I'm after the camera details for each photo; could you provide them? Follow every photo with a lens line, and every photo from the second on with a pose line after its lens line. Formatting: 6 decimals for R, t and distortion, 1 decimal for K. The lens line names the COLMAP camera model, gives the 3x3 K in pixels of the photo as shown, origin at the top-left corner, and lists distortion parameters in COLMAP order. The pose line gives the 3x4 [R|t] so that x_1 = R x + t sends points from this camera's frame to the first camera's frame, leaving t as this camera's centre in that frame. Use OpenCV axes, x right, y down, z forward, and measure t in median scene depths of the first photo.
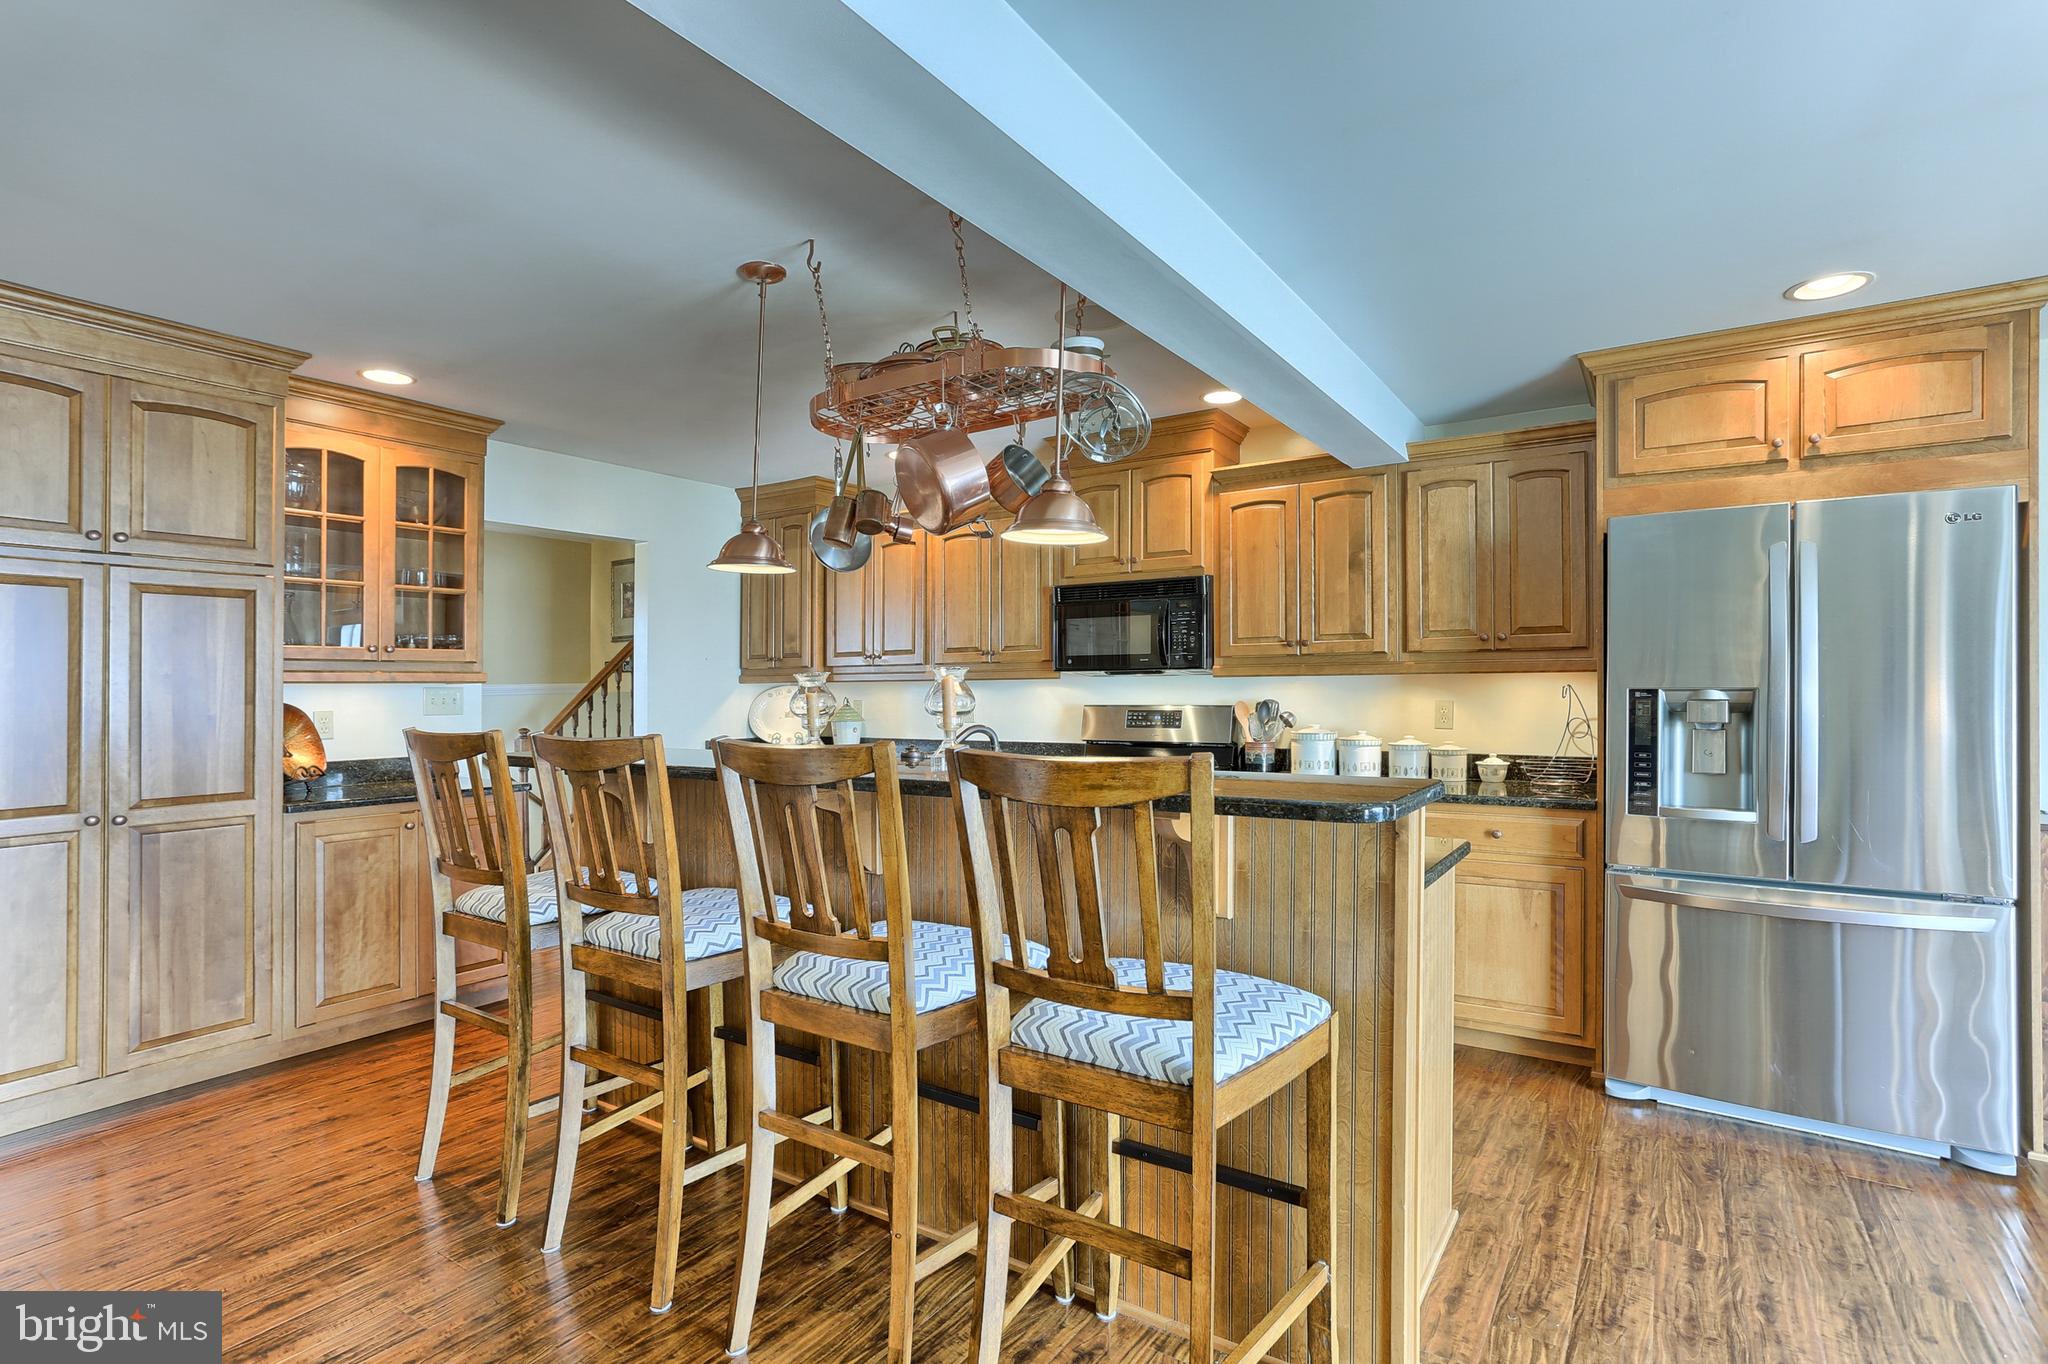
lens RADIAL K [[1001.0, 0, 1083.6], [0, 1001.0, 669.2], [0, 0, 1]] dist [-0.034783, 0.000089]
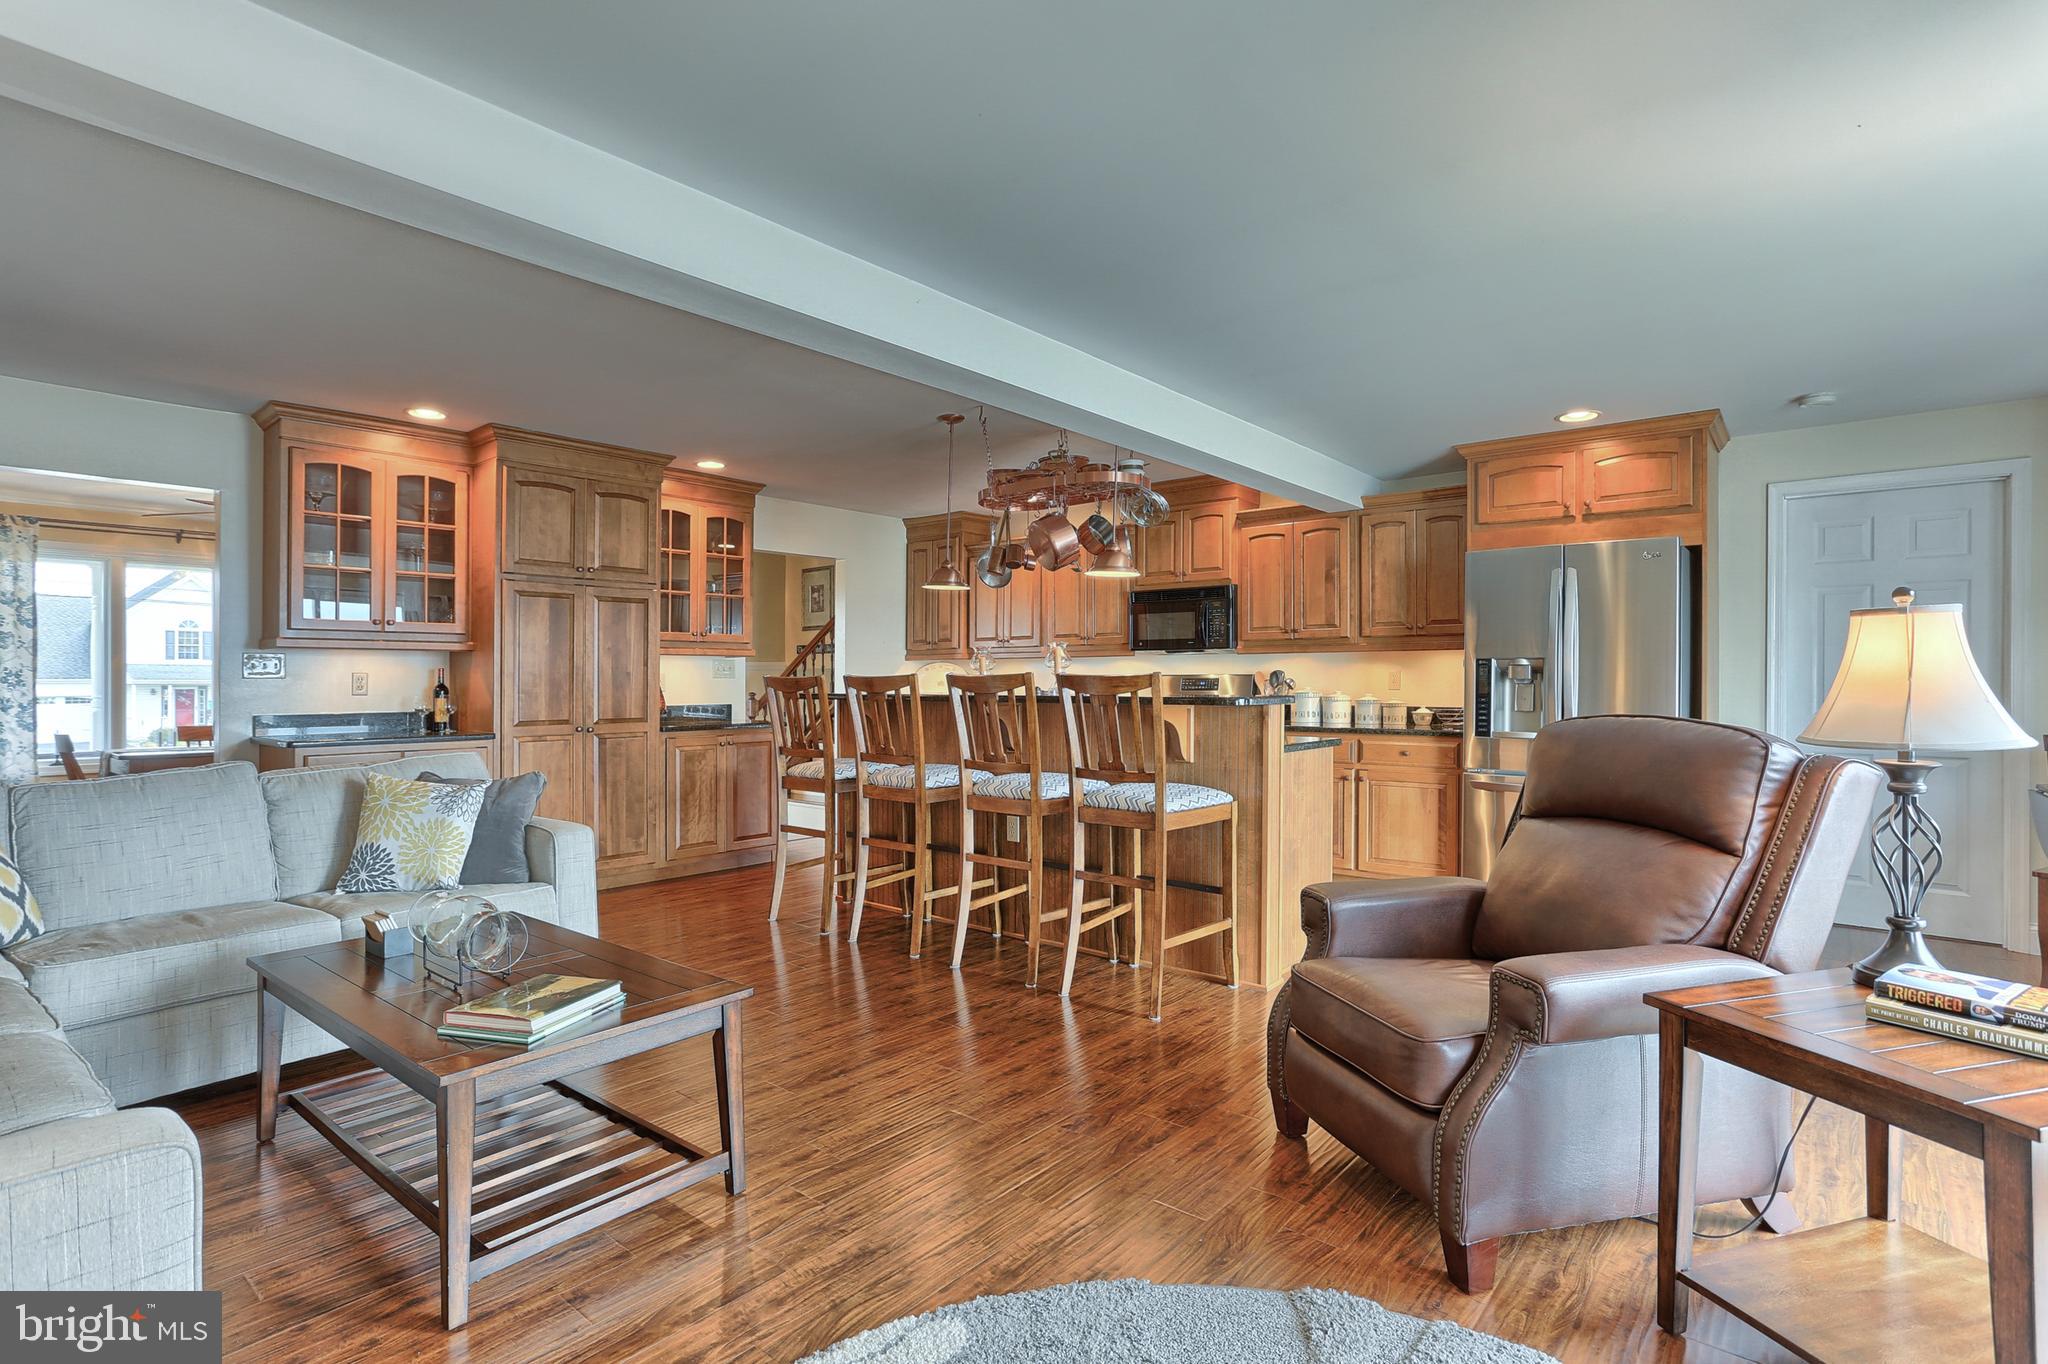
lens RADIAL K [[1001.0, 0, 1083.6], [0, 1001.0, 669.2], [0, 0, 1]] dist [-0.034783, 0.000089]
pose [[0.994243, 0.004362, -0.107055, 0.084019], [-0.003326, 0.999946, 0.009853, 0.021465], [0.107092, -0.009440, 0.994204, -0.627419]]
